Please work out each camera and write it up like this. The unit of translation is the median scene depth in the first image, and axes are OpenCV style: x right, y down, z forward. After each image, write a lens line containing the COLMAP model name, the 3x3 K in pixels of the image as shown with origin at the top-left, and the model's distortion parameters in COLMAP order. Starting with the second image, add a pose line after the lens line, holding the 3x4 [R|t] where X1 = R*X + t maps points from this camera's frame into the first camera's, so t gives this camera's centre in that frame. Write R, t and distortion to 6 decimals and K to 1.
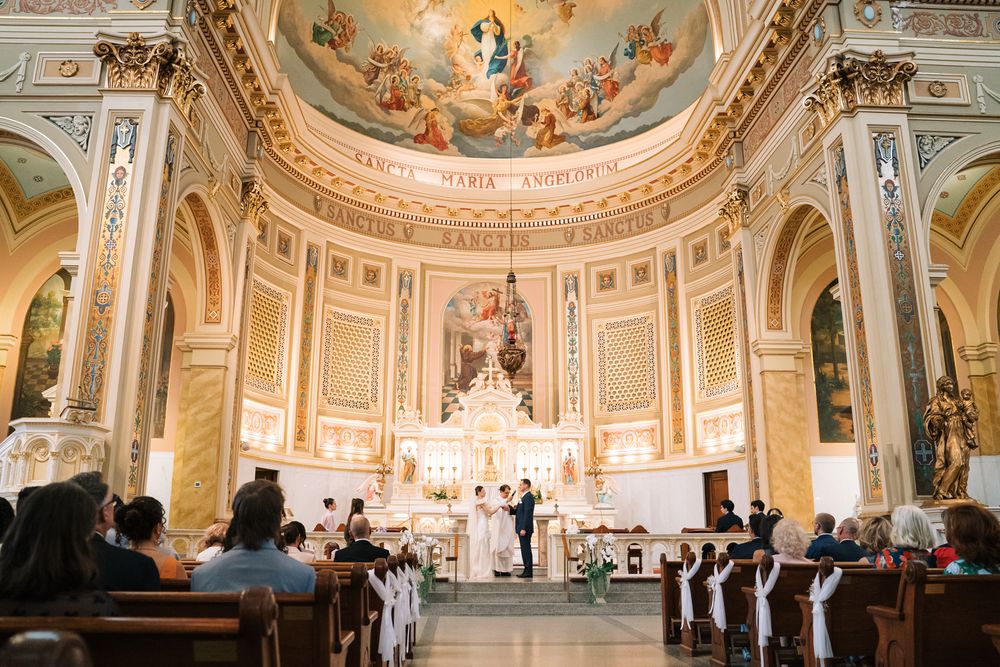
lens RADIAL K [[823.9, 0, 500.0], [0, 823.9, 333.5], [0, 0, 1]] dist [-0.112852, 0.087399]
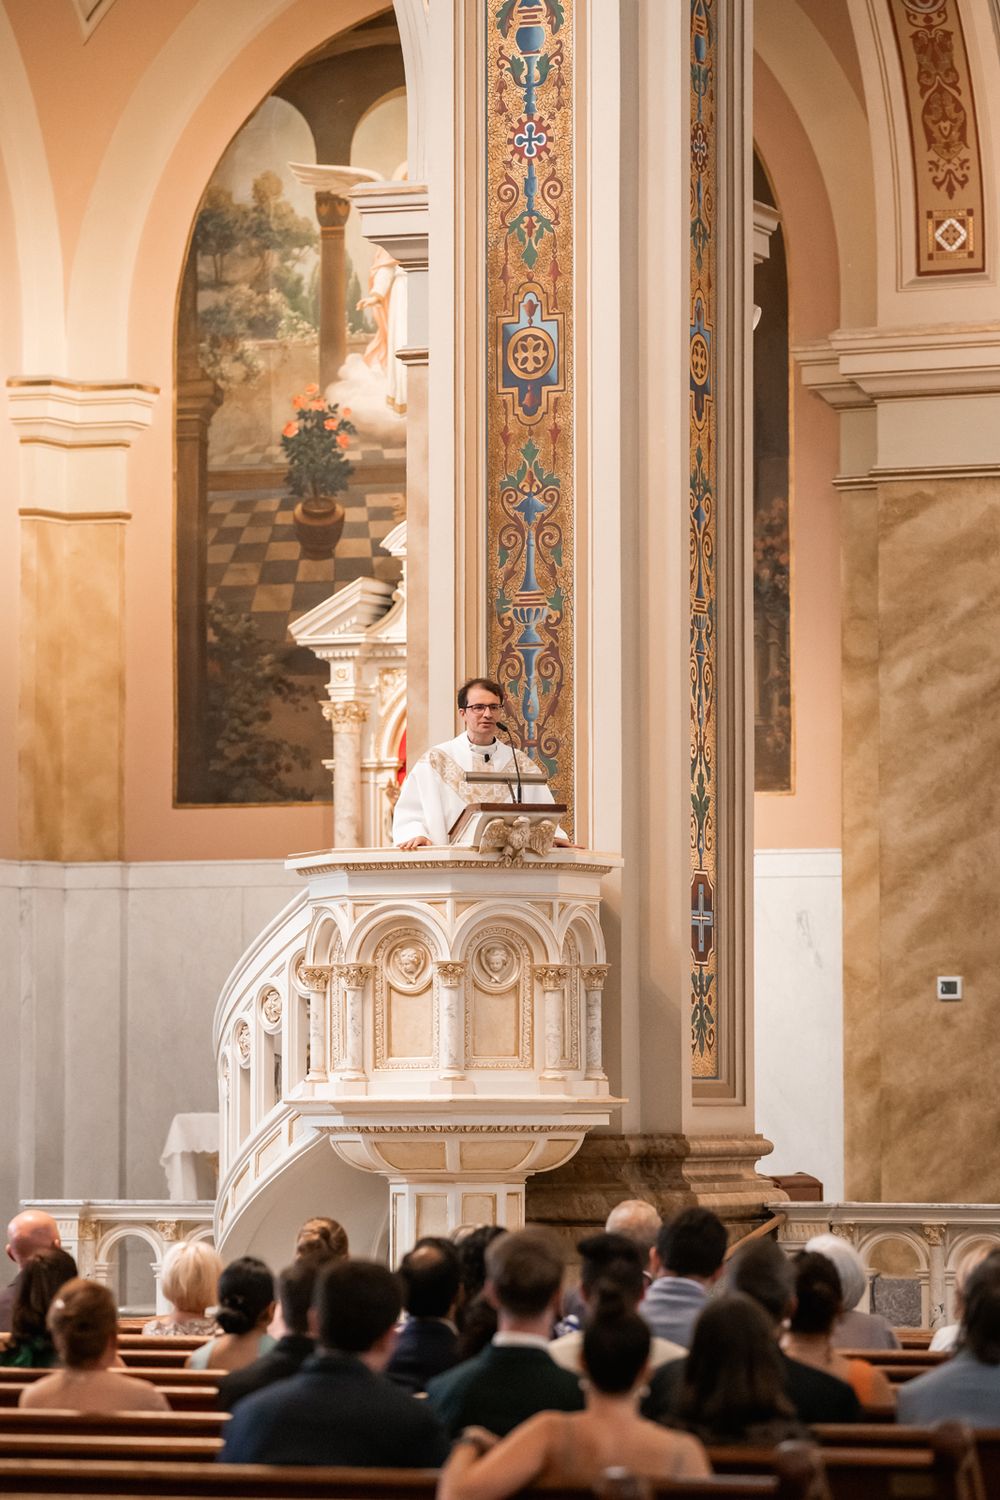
lens RADIAL K [[5800.7, 0, 500.0], [0, 5800.7, 750.0], [0, 0, 1]] dist [0.180457, 2.596881]
pose [[0.905207, -0.029314, -0.423959, 0.220003], [0.108094, 0.980689, 0.162987, -0.166566], [0.410994, -0.193364, 0.890895, -0.528482]]
